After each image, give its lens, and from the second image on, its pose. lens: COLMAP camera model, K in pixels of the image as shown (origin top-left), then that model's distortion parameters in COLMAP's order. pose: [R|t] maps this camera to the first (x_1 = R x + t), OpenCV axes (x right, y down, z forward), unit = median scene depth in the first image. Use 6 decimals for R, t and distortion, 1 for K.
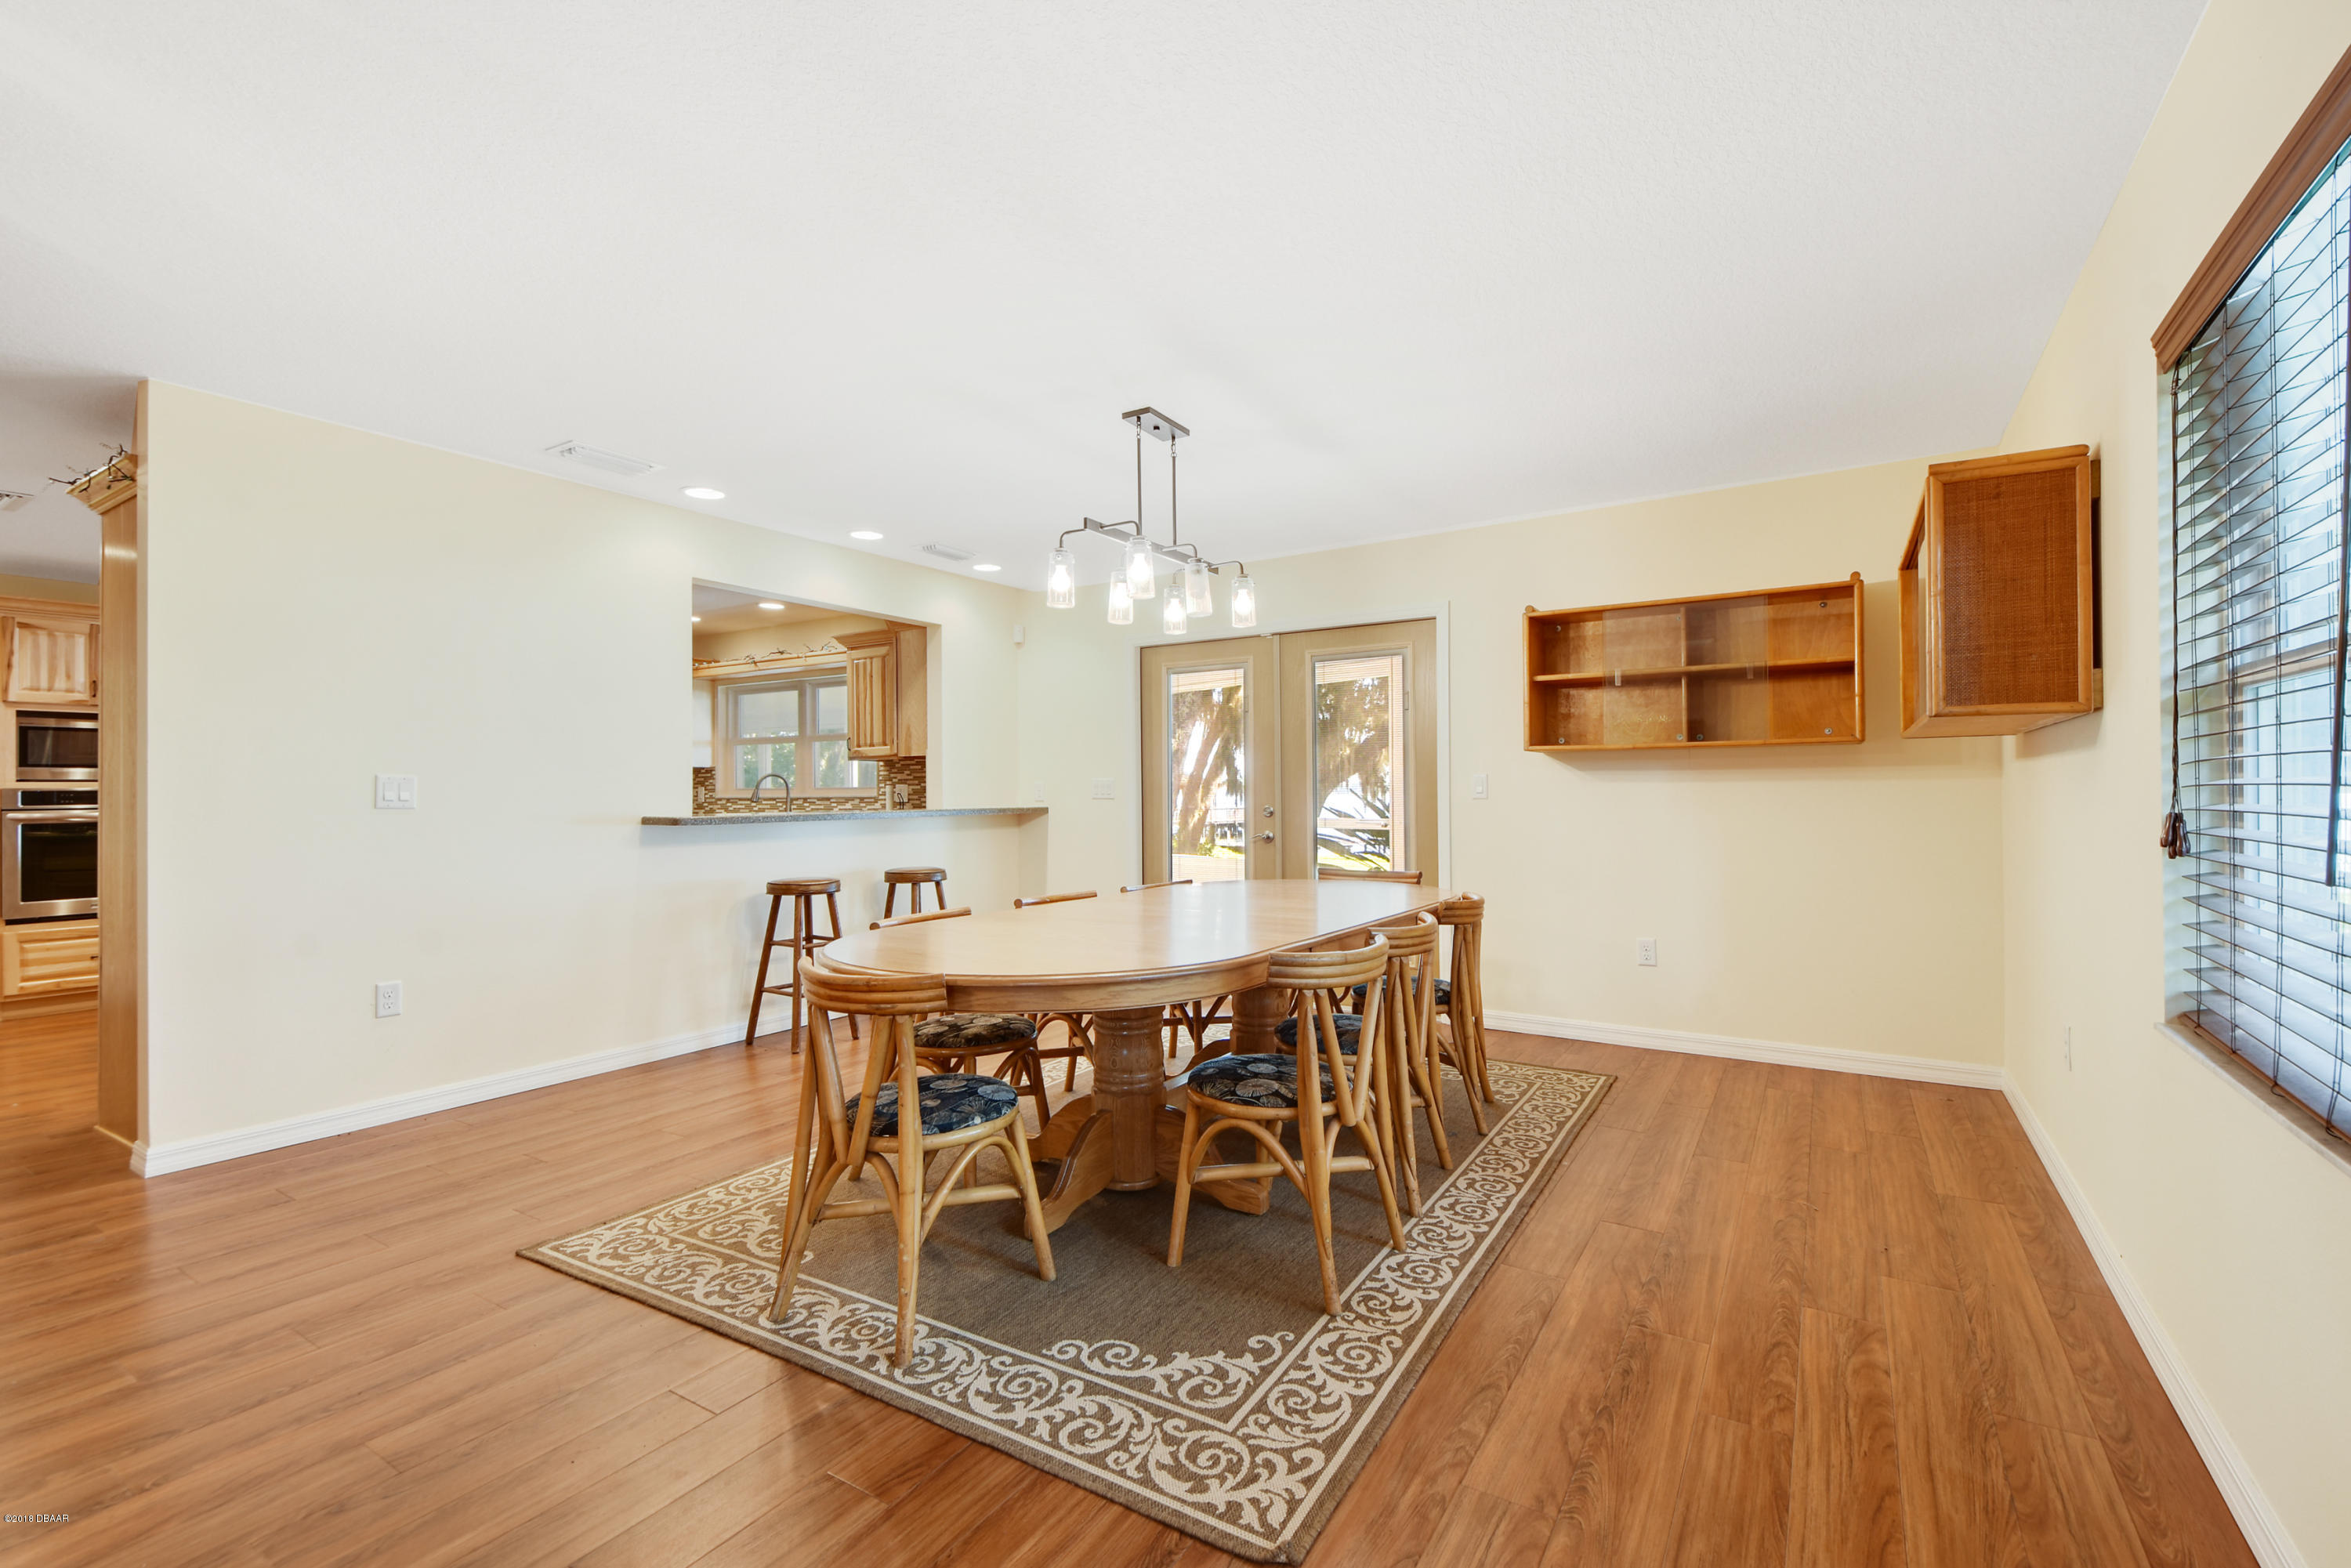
lens RADIAL K [[1037.2, 0, 1180.4], [0, 1037.2, 784.2], [0, 0, 1]] dist [-0.012641, -0.003131]
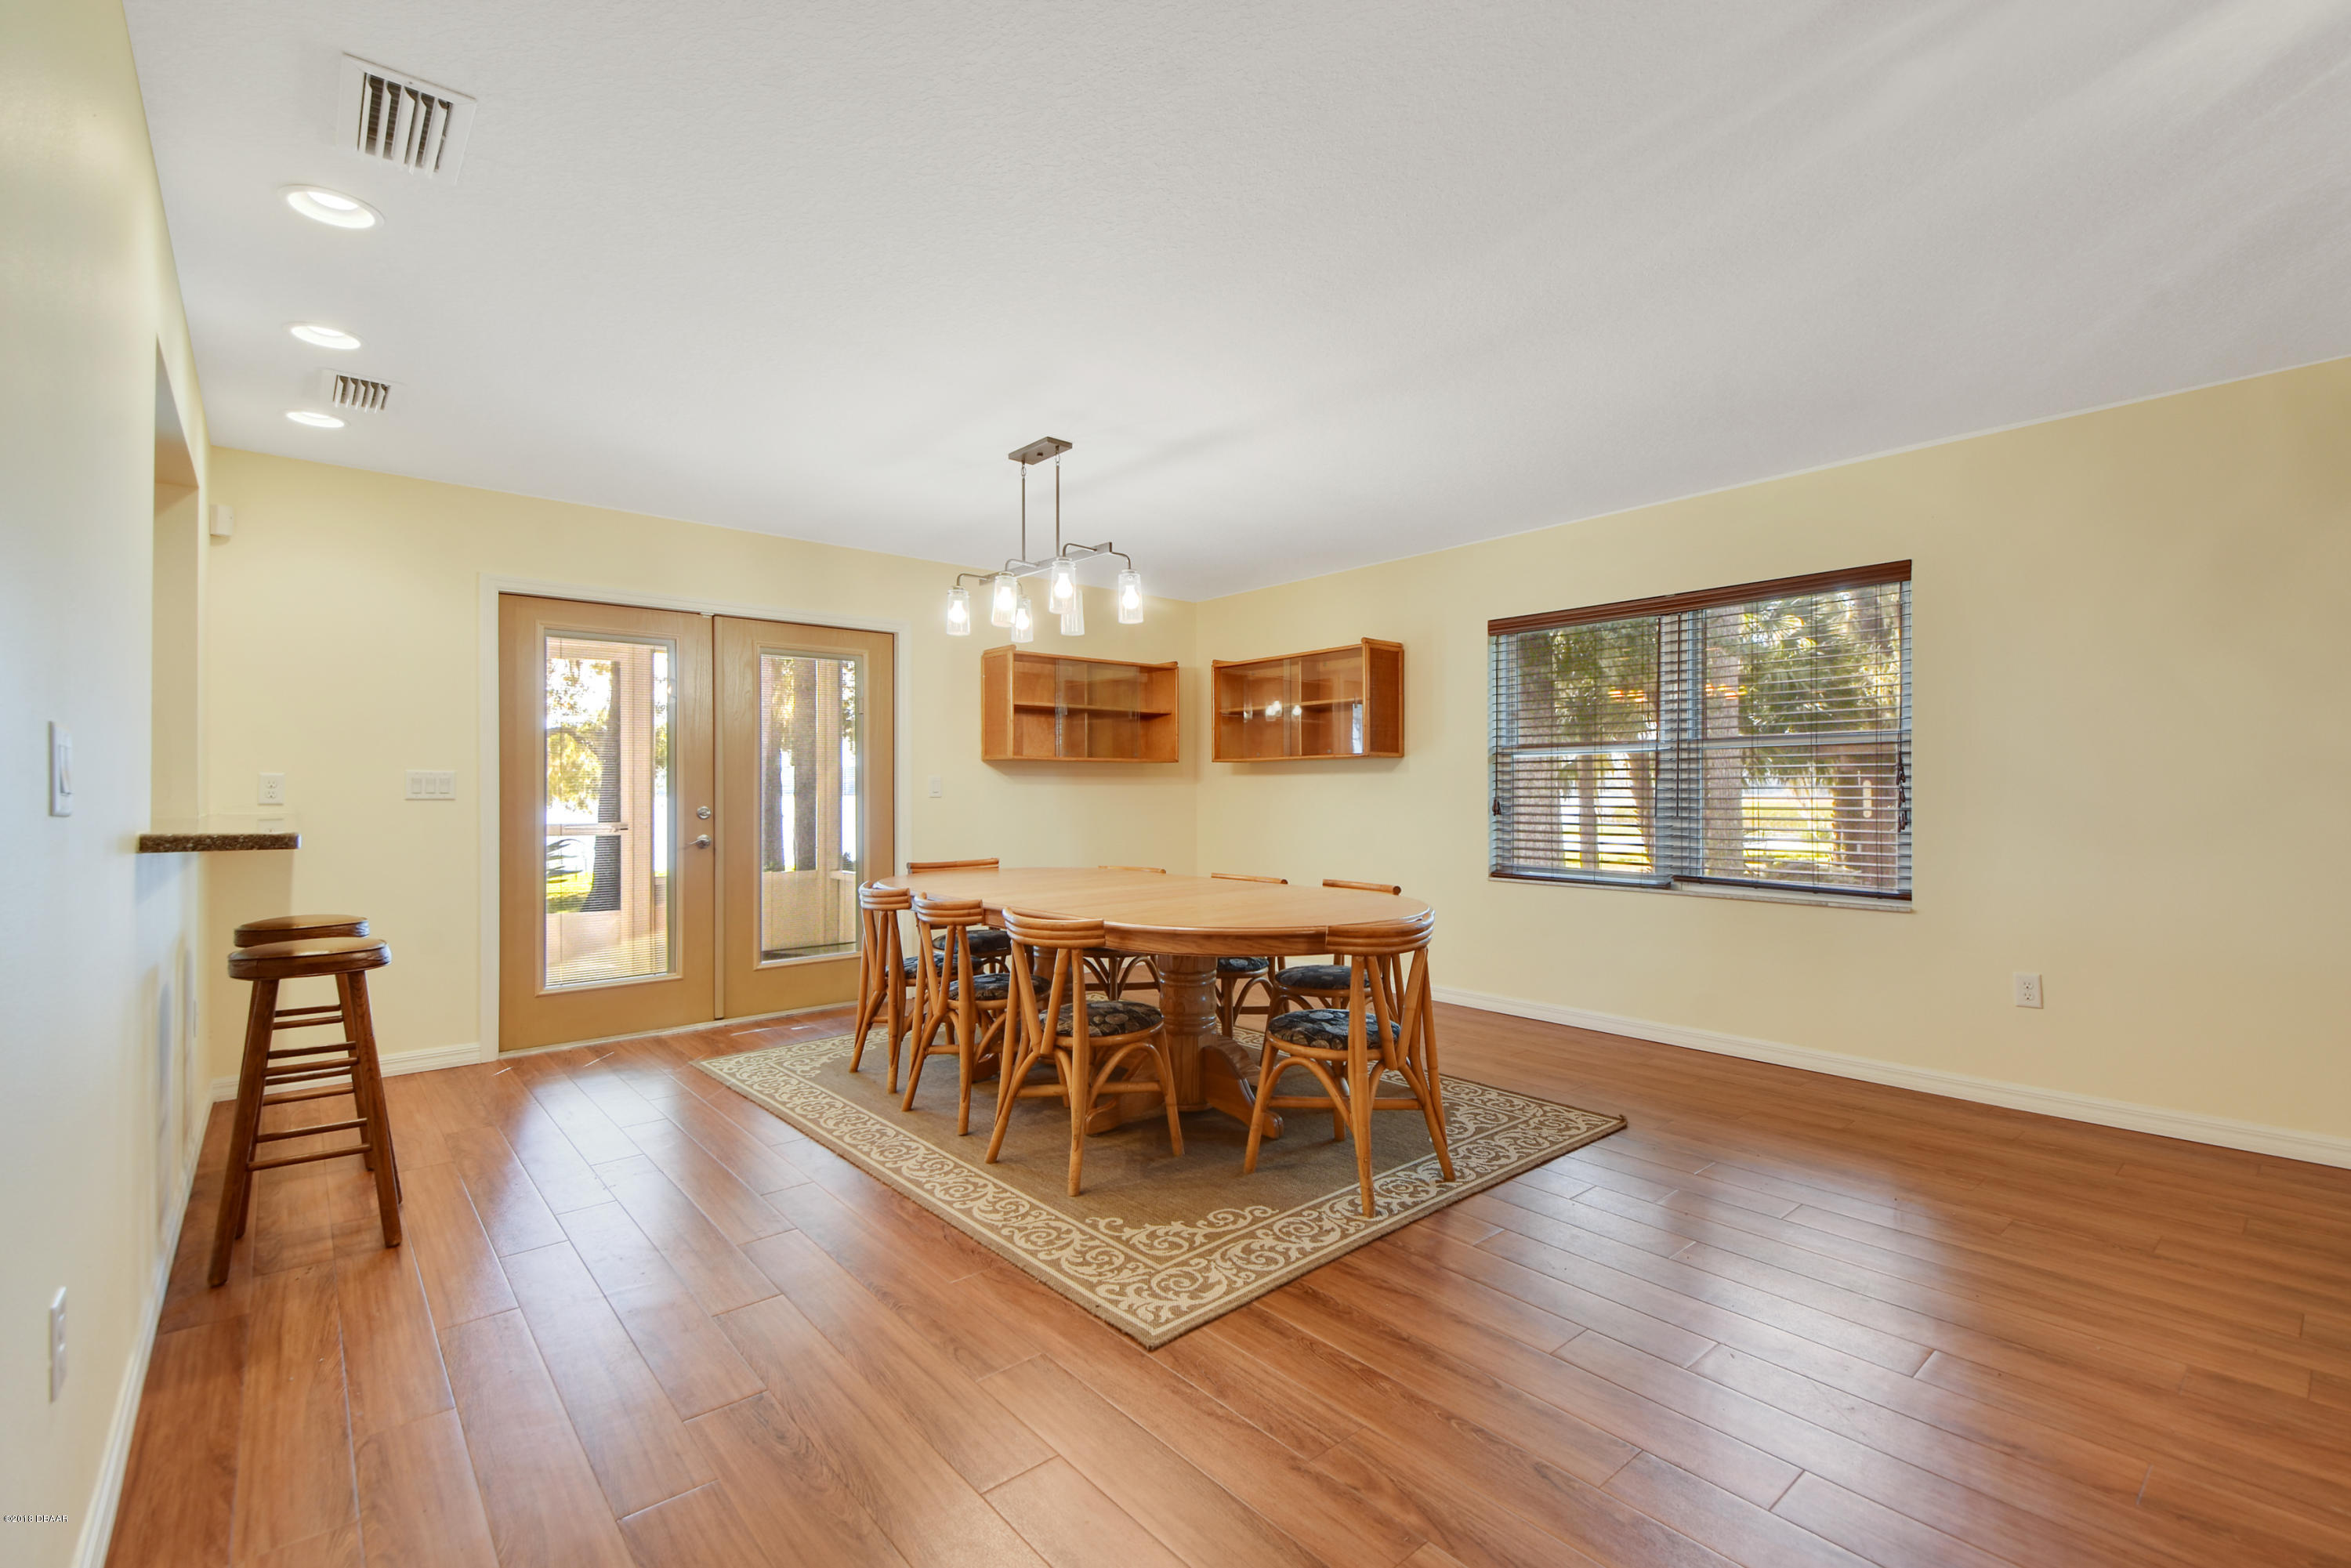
lens RADIAL K [[1037.2, 0, 1194.3], [0, 1037.2, 772.5], [0, 0, 1]] dist [-0.012641, -0.003131]
pose [[0.294816, 0.026460, 0.955188, -1.780541], [-0.006183, 0.999648, -0.025783, 0.033482], [-0.955534, 0.001696, 0.294876, 0.918535]]
